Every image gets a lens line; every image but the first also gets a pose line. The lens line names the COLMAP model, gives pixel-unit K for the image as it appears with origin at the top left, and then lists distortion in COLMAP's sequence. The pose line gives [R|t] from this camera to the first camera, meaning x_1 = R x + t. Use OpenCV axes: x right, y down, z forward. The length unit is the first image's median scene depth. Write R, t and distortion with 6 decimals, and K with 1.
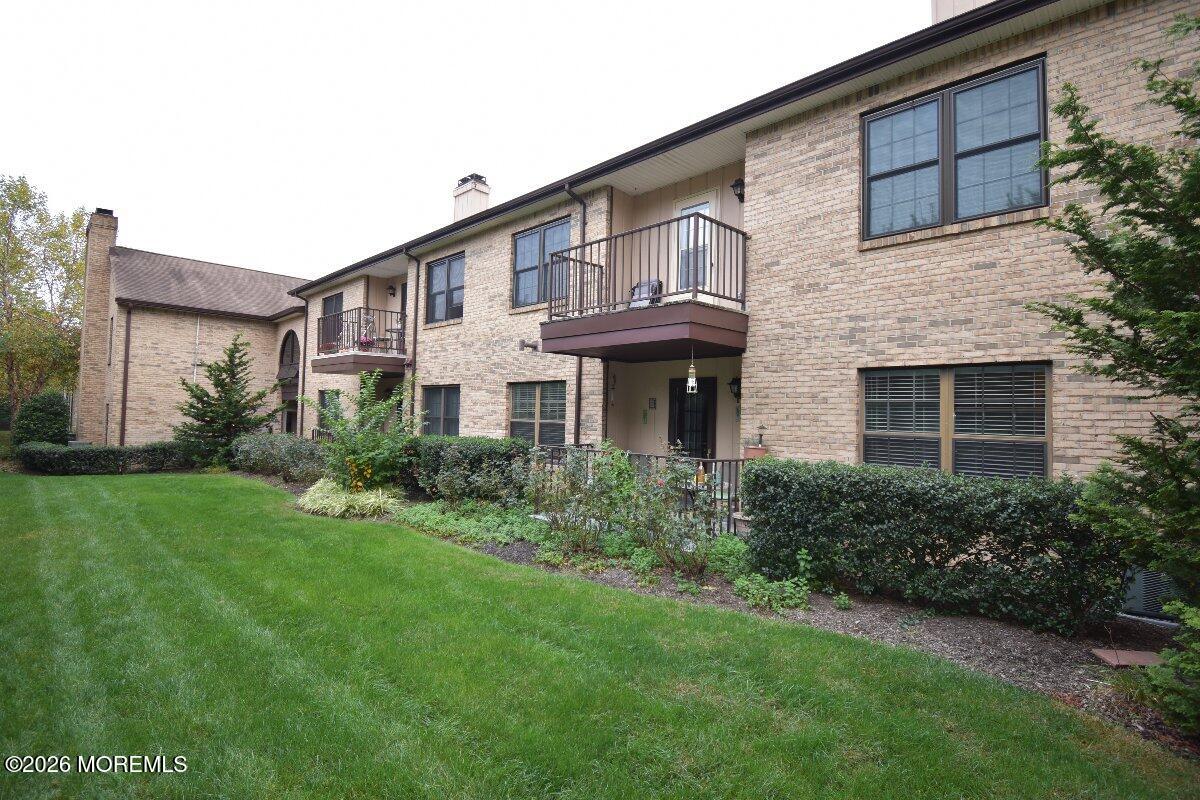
lens RADIAL K [[585.5, 0, 599.7], [0, 585.5, 394.6], [0, 0, 1]] dist [0.004139, 0.000135]
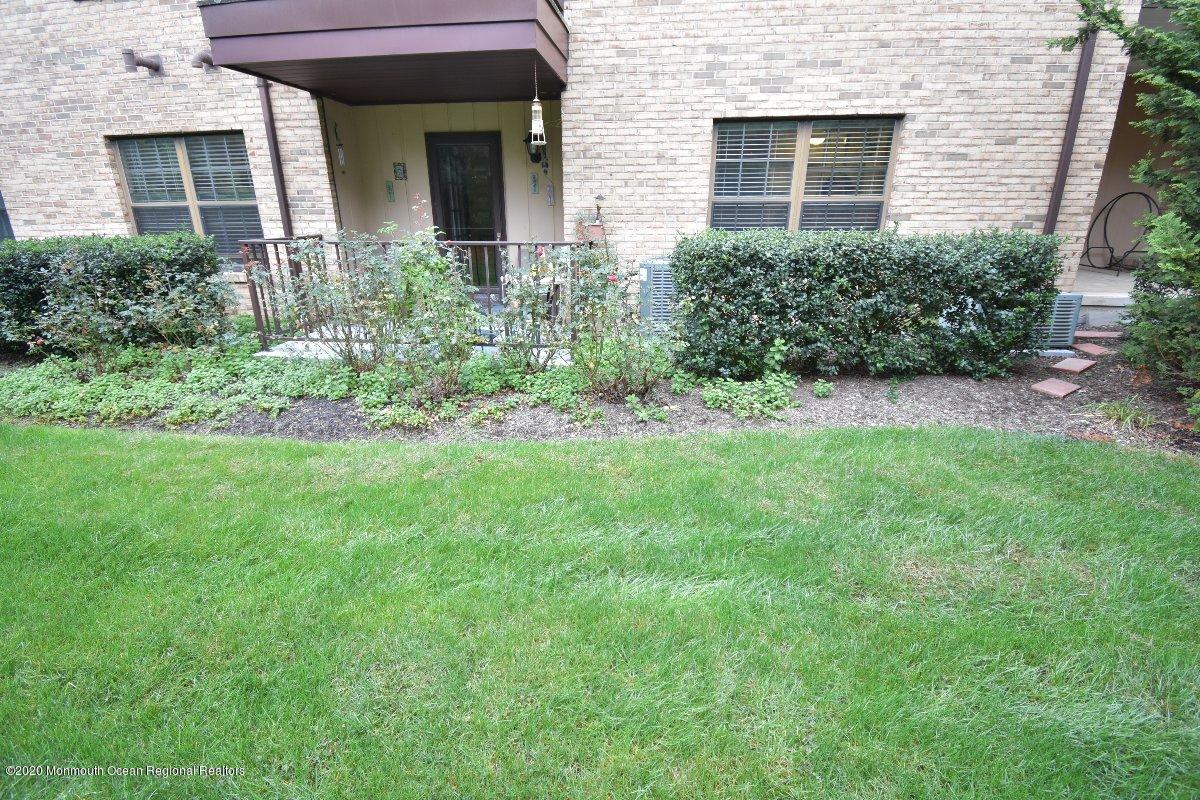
lens RADIAL K [[554.6, 0, 642.0], [0, 554.6, 402.9], [0, 0, 1]] dist [0.001637, -0.010140]
pose [[0.784012, -0.233682, 0.575081, -0.191893], [0.000231, 0.926545, 0.376183, 0.033598], [-0.620746, -0.294799, 0.726476, 0.353491]]
